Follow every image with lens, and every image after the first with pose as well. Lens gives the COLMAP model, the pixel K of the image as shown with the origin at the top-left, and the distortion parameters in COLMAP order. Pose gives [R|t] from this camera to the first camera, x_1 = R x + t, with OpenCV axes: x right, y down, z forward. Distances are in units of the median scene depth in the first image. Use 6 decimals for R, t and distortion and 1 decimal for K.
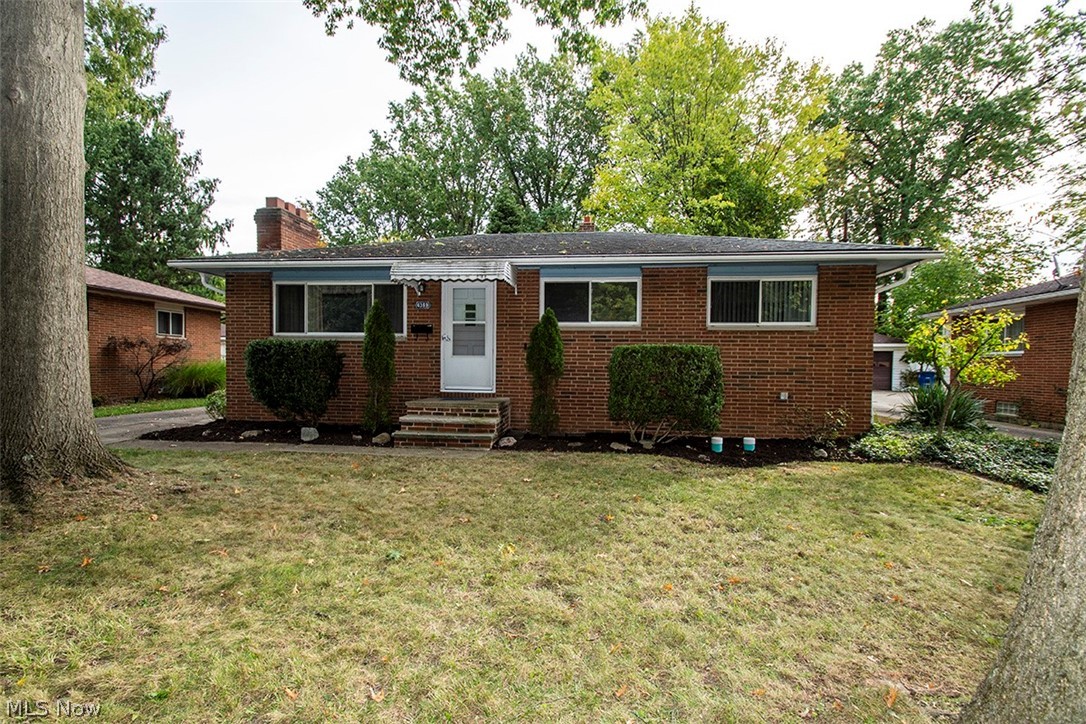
lens RADIAL K [[510.1, 0, 543.0], [0, 510.1, 362.0], [0, 0, 1]] dist [0.003321, 0.000820]
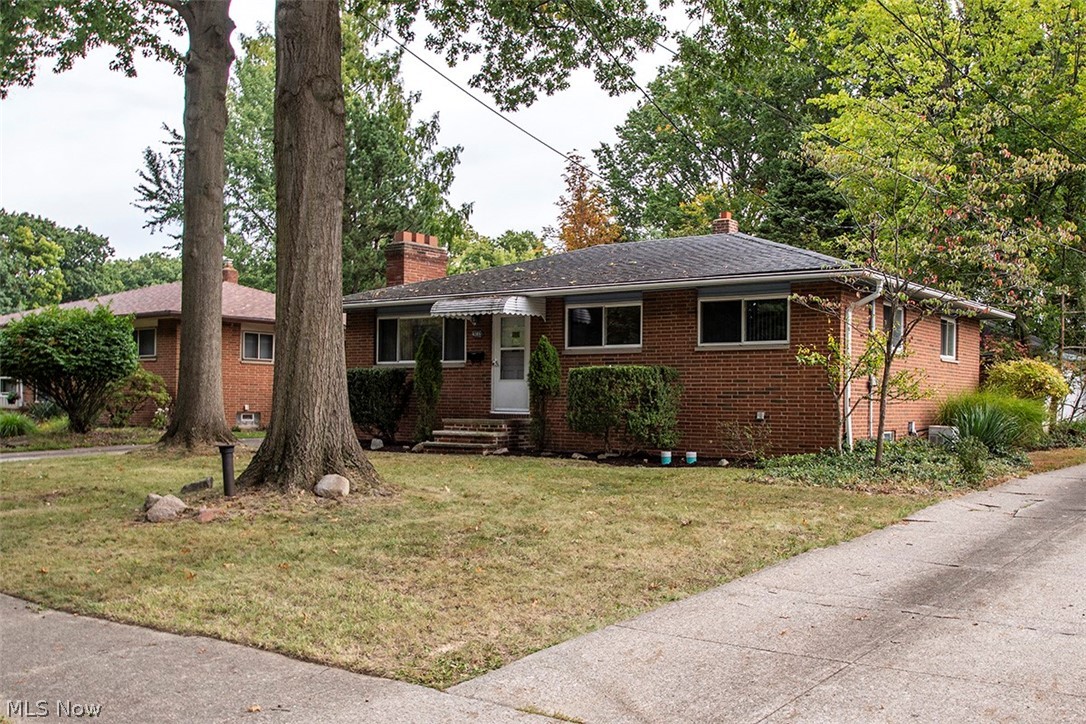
lens RADIAL K [[867.4, 0, 543.0], [0, 867.4, 362.0], [0, 0, 1]] dist [-0.004630, -0.001946]
pose [[0.886408, -0.022603, -0.462352, 0.821313], [0.002876, 0.999057, -0.043327, 0.032212], [0.462896, 0.037076, 0.885637, -0.642354]]
